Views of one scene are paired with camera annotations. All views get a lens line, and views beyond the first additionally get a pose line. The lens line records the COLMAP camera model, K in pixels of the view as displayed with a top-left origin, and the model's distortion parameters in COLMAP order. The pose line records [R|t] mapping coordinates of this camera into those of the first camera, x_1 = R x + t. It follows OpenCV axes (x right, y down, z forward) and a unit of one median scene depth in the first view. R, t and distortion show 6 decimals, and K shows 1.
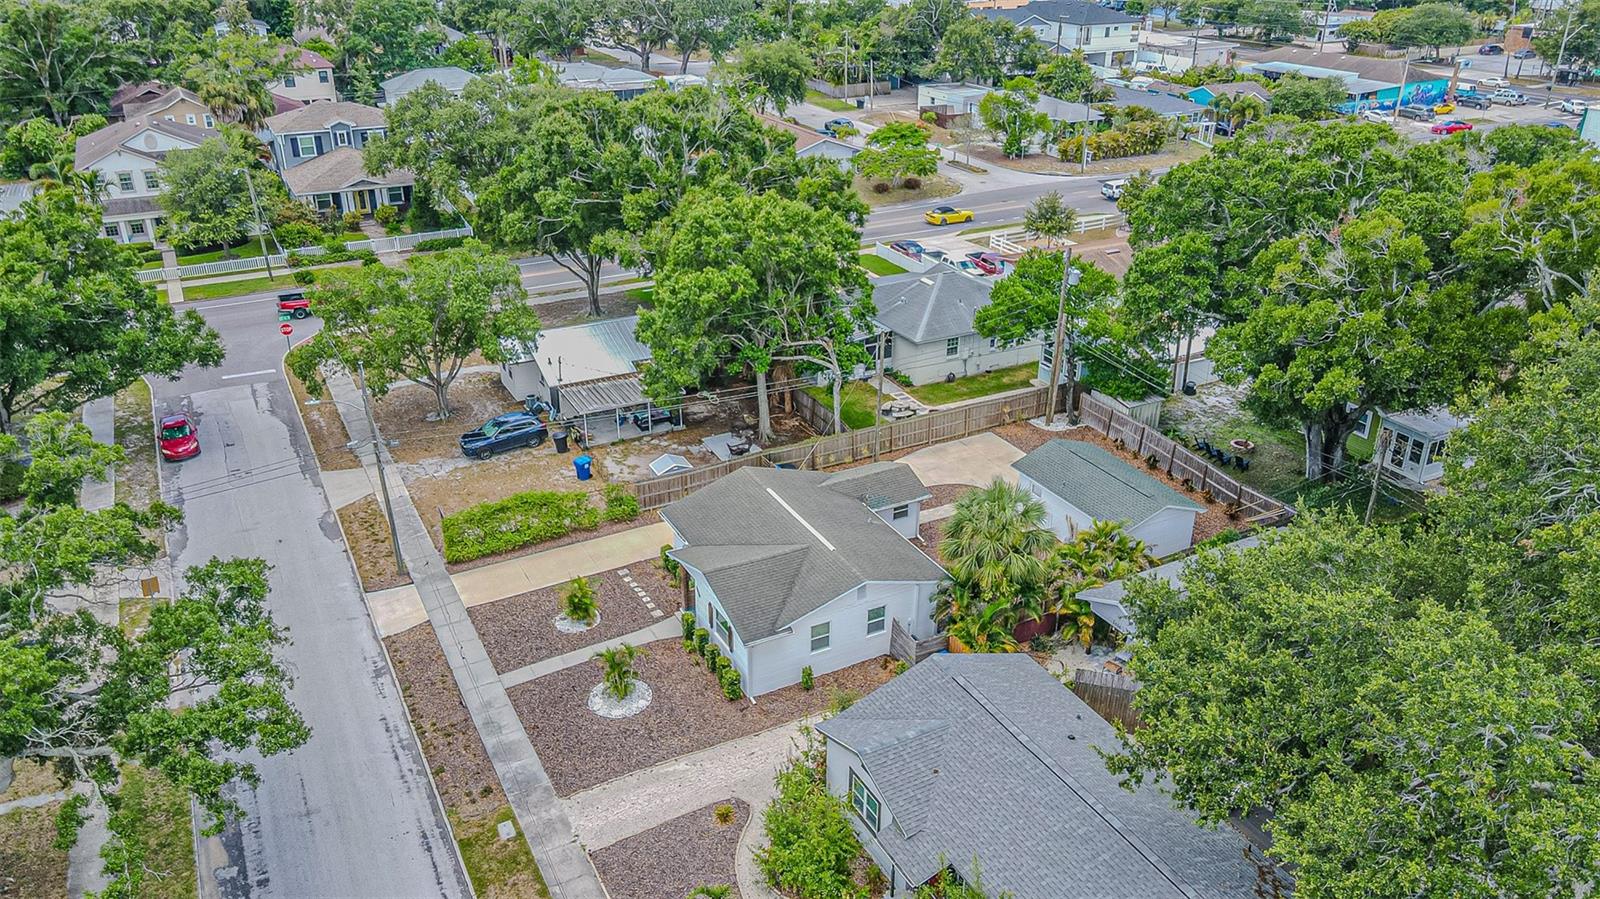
lens RADIAL K [[1186.9, 0, 800.0], [0, 1186.9, 449.5], [0, 0, 1]] dist [-0.001807, 0.025491]
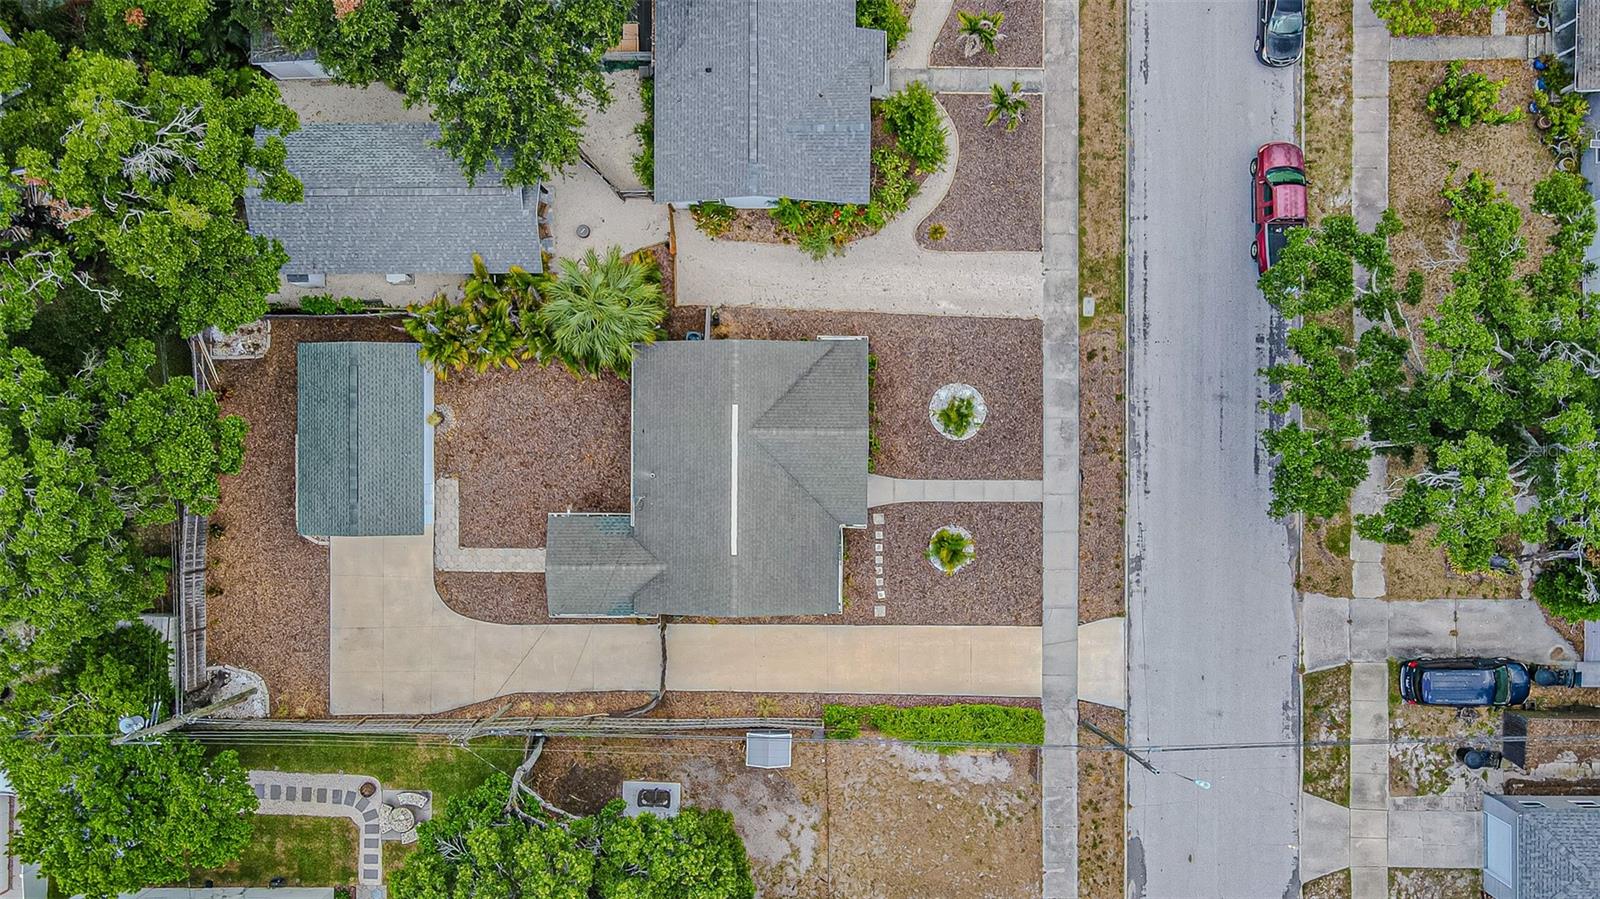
lens RADIAL K [[1211.6, 0, 800.0], [0, 1211.6, 449.5], [0, 0, 1]] dist [0.004727, 0.007466]
pose [[-0.882993, -0.469346, 0.006231, -0.030488], [0.209344, -0.381895, 0.900184, -0.595700], [-0.420118, 0.796160, 0.435465, 0.408226]]
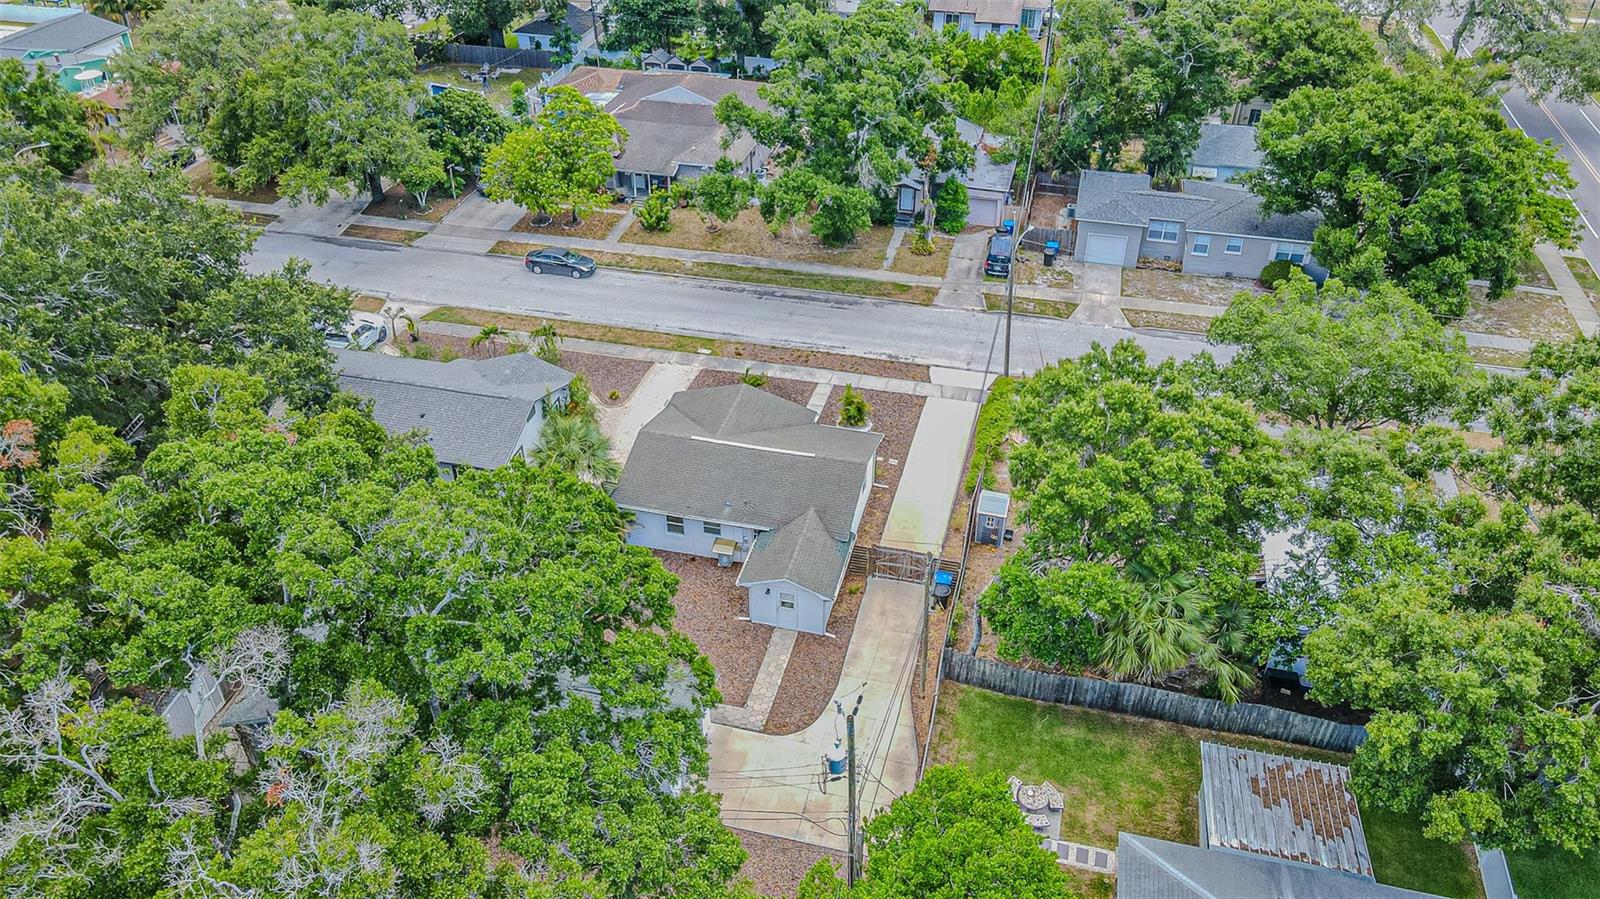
lens RADIAL K [[1186.9, 0, 800.0], [0, 1186.9, 449.5], [0, 0, 1]] dist [-0.001807, 0.025491]
pose [[-0.668477, 0.425137, -0.610243, 0.486733], [-0.321758, 0.574440, 0.752656, -0.592914], [0.670530, 0.699484, -0.247209, 0.985905]]
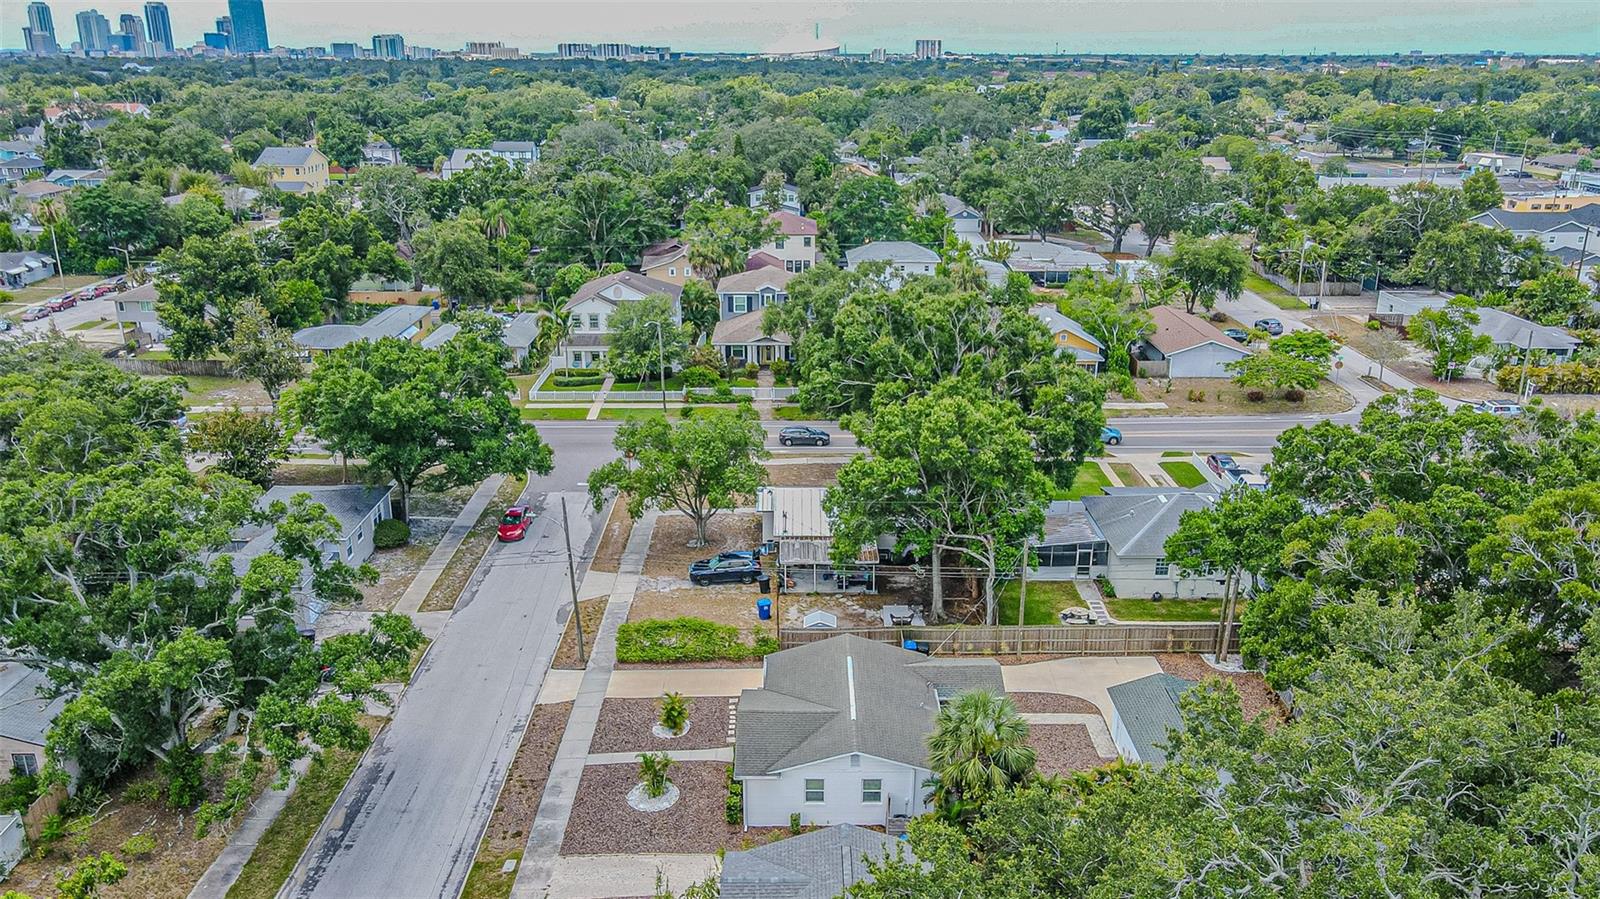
lens RADIAL K [[1211.6, 0, 800.0], [0, 1211.6, 449.5], [0, 0, 1]] dist [0.004727, 0.007466]
pose [[0.884170, 0.143004, -0.444740, 0.331420], [-0.196857, 0.977397, -0.077087, -0.048890], [0.423664, 0.155708, 0.892336, -0.067072]]
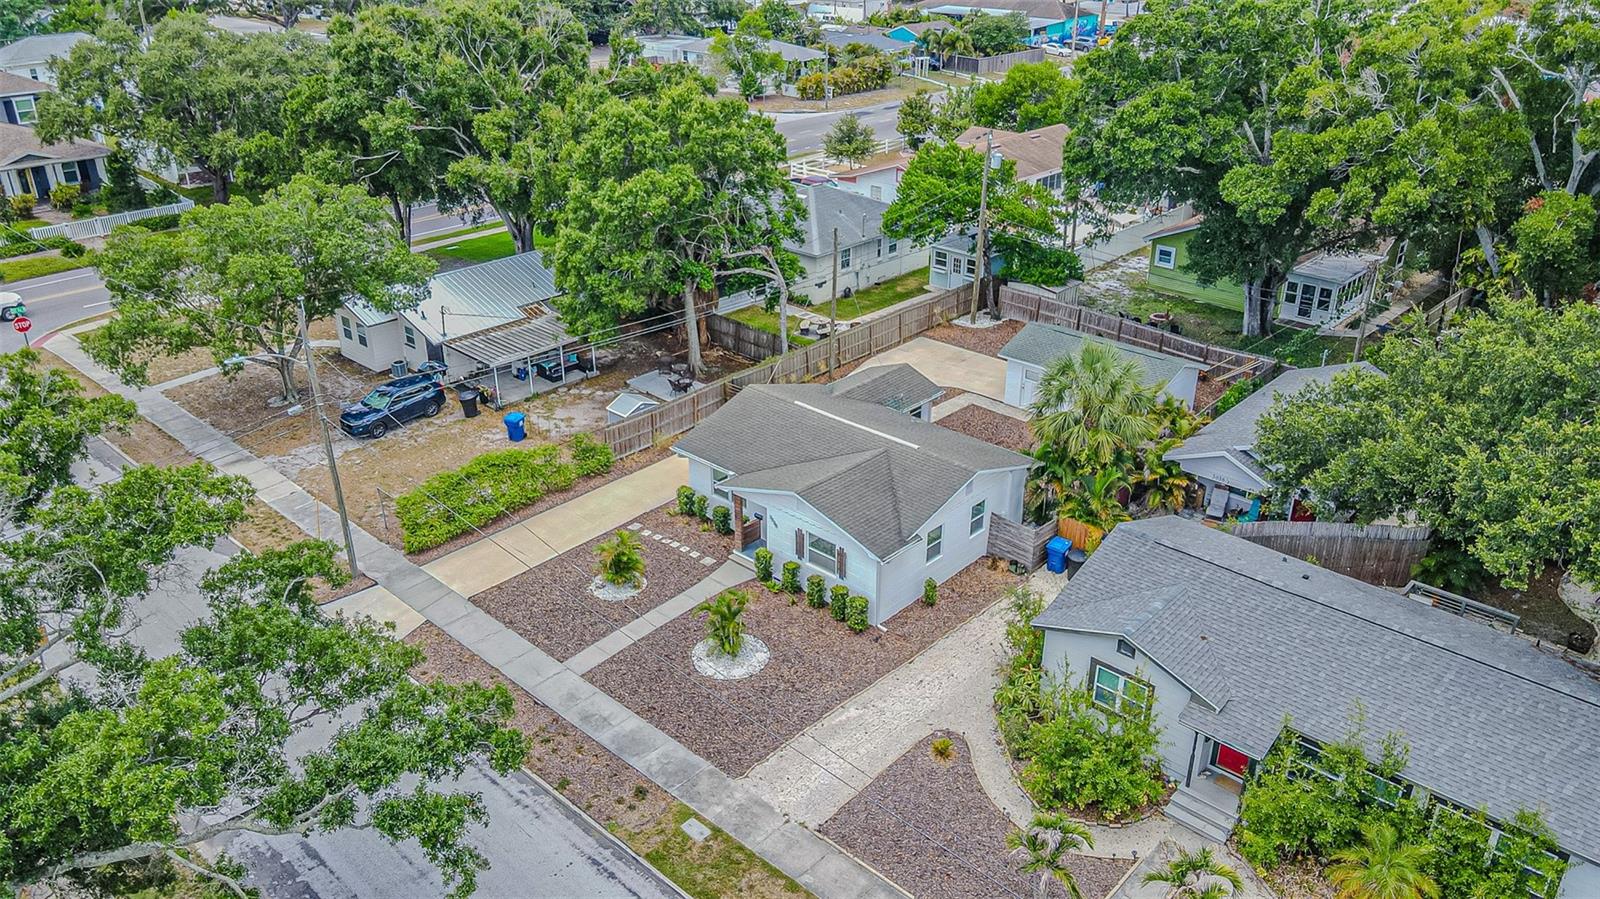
lens RADIAL K [[1186.9, 0, 800.0], [0, 1186.9, 449.5], [0, 0, 1]] dist [-0.001807, 0.025491]
pose [[0.943583, -0.145331, 0.297539, -0.227864], [0.144320, 0.989203, 0.025489, 0.036395], [-0.298031, 0.018890, 0.954369, 0.133156]]
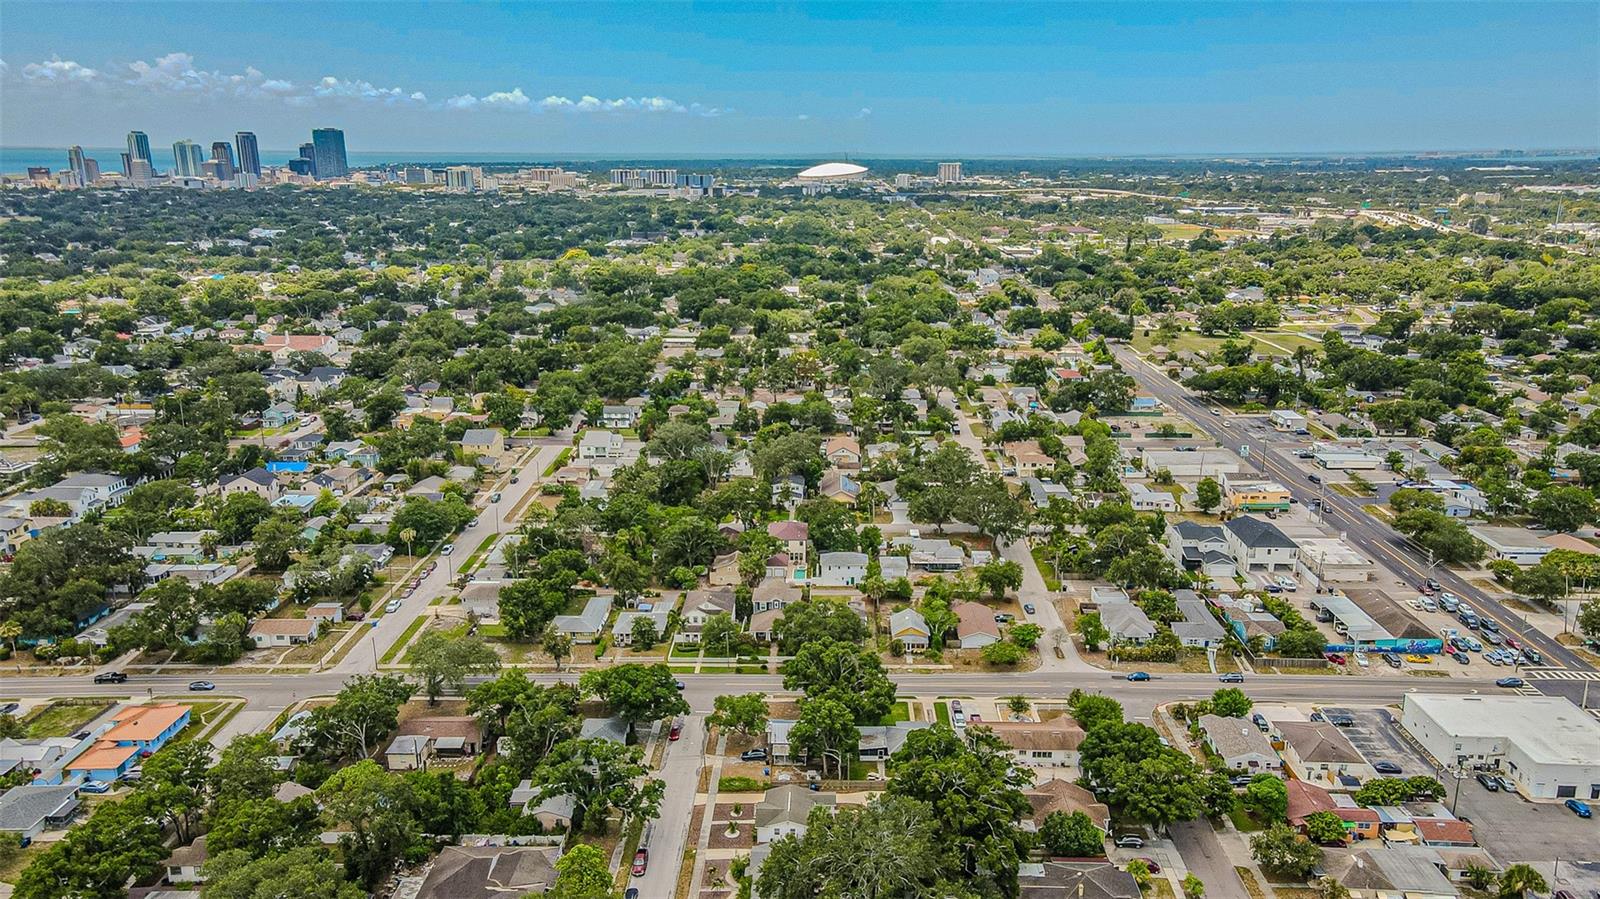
lens RADIAL K [[1175.0, 0, 800.0], [0, 1175.0, 449.5], [0, 0, 1]] dist [0.031619, 0.001517]
pose [[0.870638, 0.114146, -0.478498, 1.324673], [-0.204039, 0.968882, -0.140126, -0.399576], [0.447614, 0.219631, 0.866836, -1.965367]]
